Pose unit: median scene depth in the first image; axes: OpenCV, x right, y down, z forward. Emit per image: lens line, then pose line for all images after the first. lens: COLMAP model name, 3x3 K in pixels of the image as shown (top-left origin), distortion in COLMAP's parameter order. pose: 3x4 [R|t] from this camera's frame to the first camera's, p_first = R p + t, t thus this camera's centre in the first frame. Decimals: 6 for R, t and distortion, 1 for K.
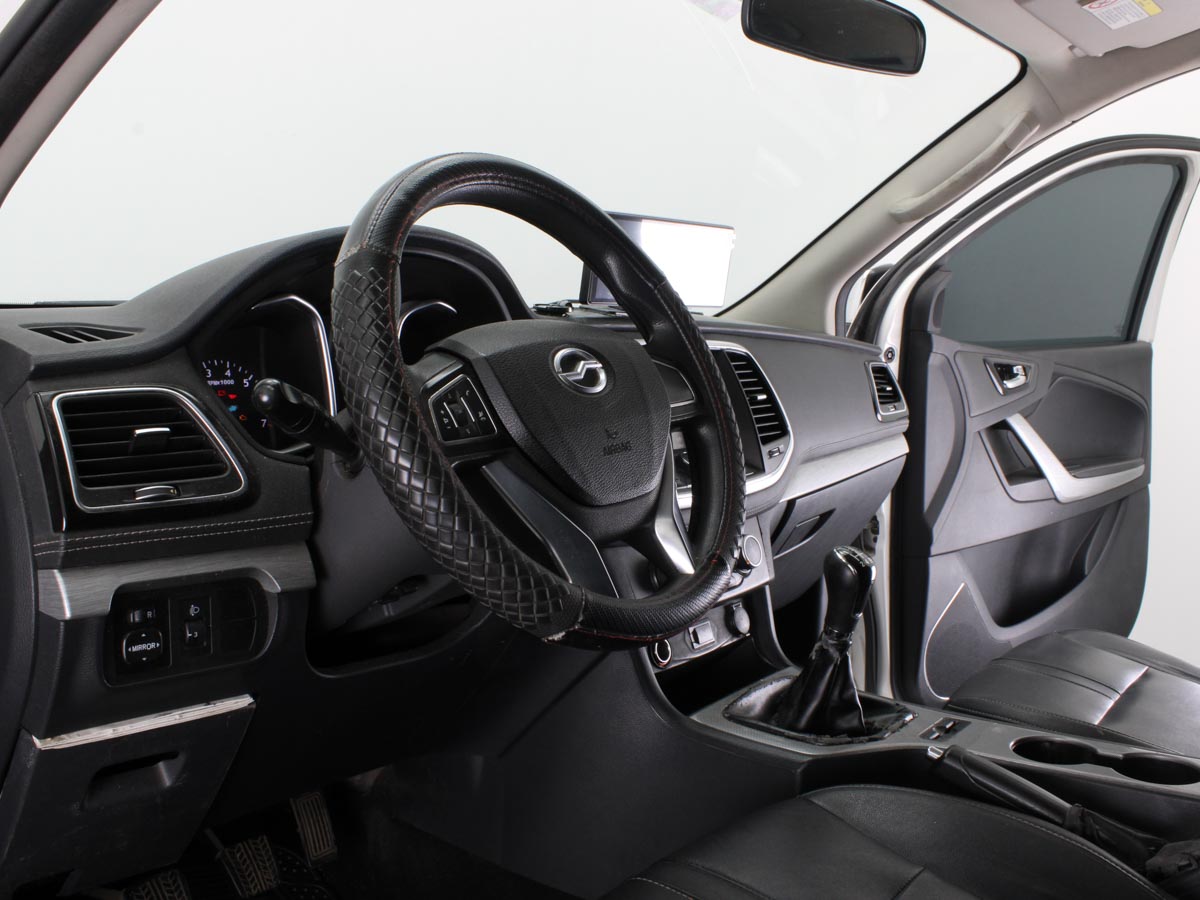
lens RADIAL K [[1124.9, 0, 602.7], [0, 1124.9, 447.1], [0, 0, 1]] dist [-0.170374, 0.151941]
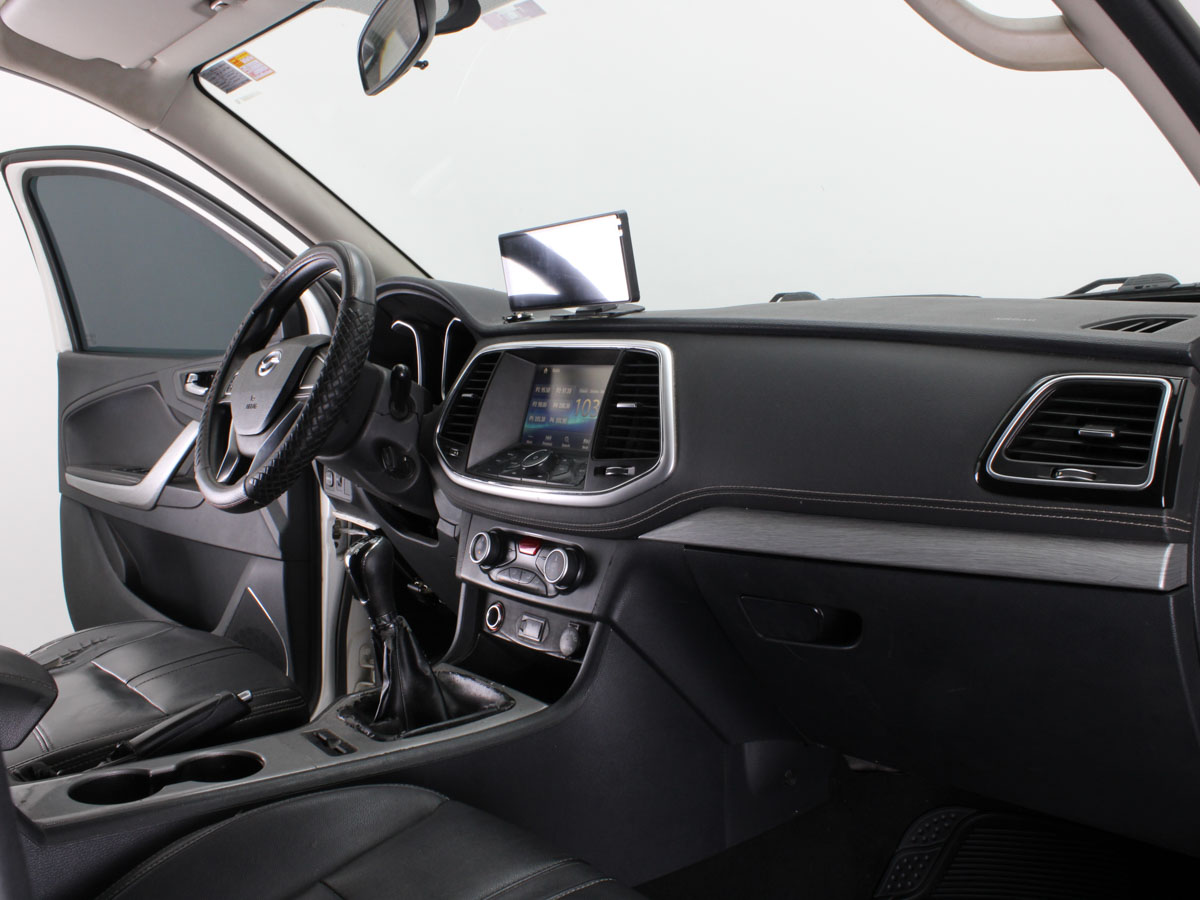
lens RADIAL K [[1124.9, 0, 602.7], [0, 1124.9, 447.1], [0, 0, 1]] dist [-0.170374, 0.151941]
pose [[-0.239294, 0.083613, -0.967340, 1.077362], [-0.082552, 0.990926, 0.106073, -0.113572], [0.967431, 0.105238, -0.230221, 1.315190]]
